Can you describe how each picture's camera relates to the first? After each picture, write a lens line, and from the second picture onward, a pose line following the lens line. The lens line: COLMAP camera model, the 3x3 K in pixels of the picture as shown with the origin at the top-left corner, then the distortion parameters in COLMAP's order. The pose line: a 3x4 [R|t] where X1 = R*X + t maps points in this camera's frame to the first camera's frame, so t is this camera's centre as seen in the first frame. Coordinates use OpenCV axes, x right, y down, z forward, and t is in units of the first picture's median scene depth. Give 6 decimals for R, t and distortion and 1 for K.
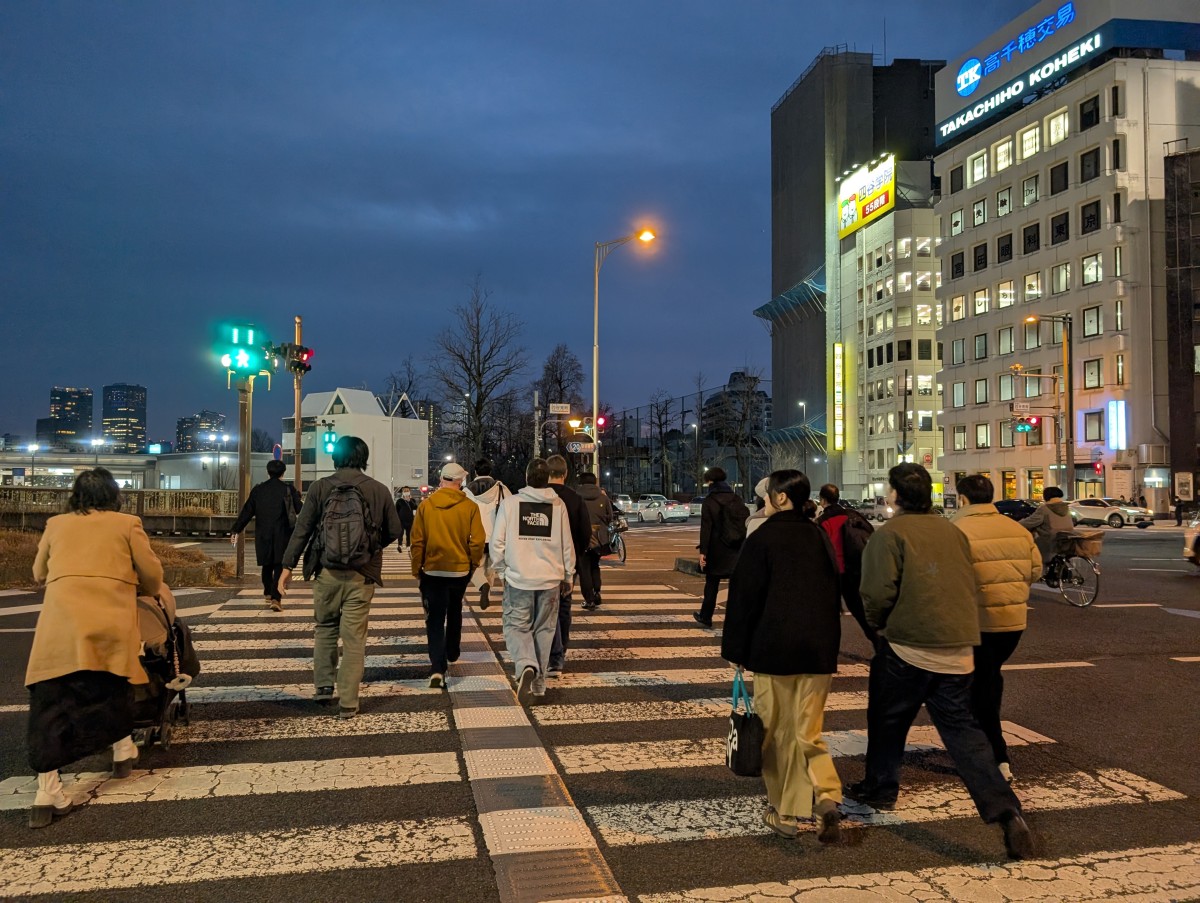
lens RADIAL K [[859.3, 0, 598.3], [0, 859.3, 448.2], [0, 0, 1]] dist [0.020582, -0.018156]
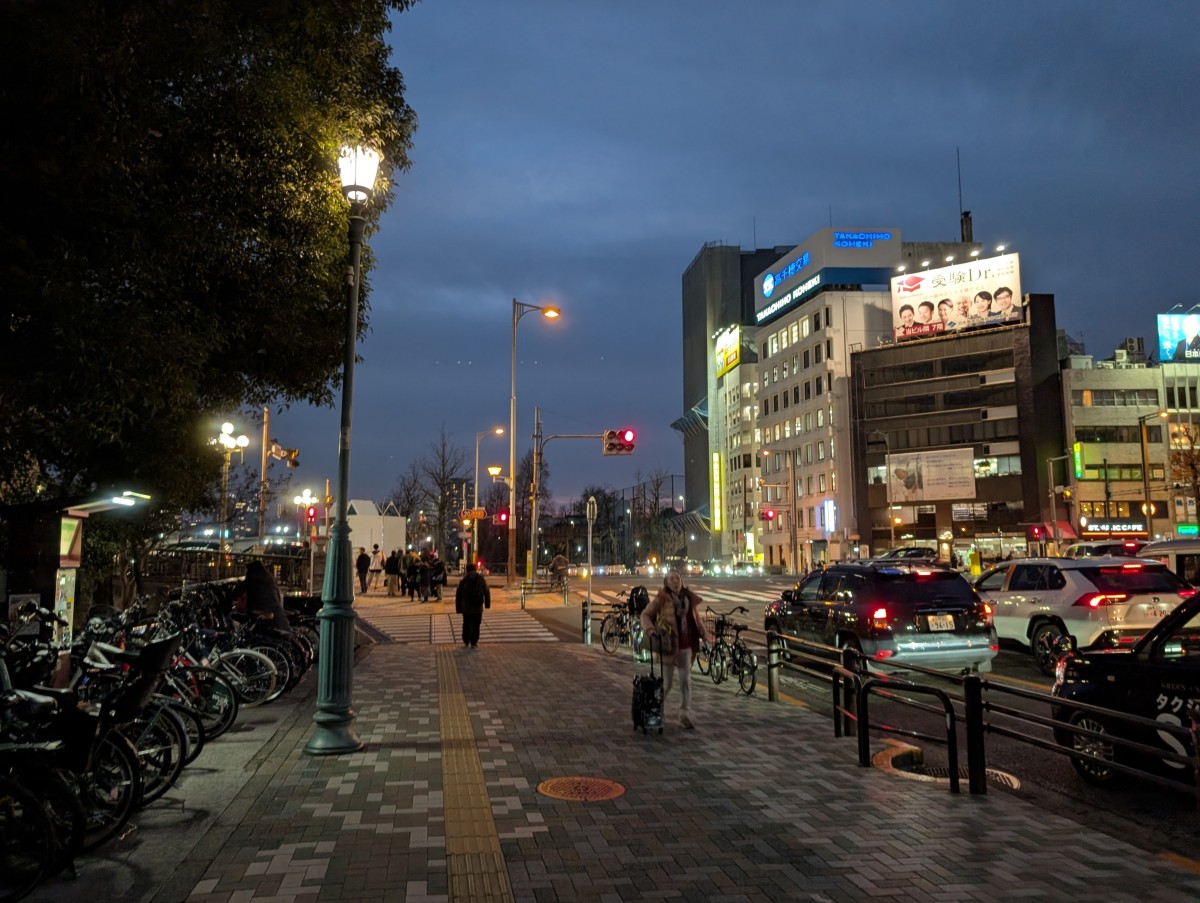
lens RADIAL K [[859.3, 0, 600.9], [0, 859.3, 458.6], [0, 0, 1]] dist [0.020582, -0.018156]
pose [[0.999188, -0.011319, -0.038670, 0.179814], [0.008416, 0.997192, -0.074413, -0.013223], [0.039404, 0.074027, 0.996477, -0.479883]]
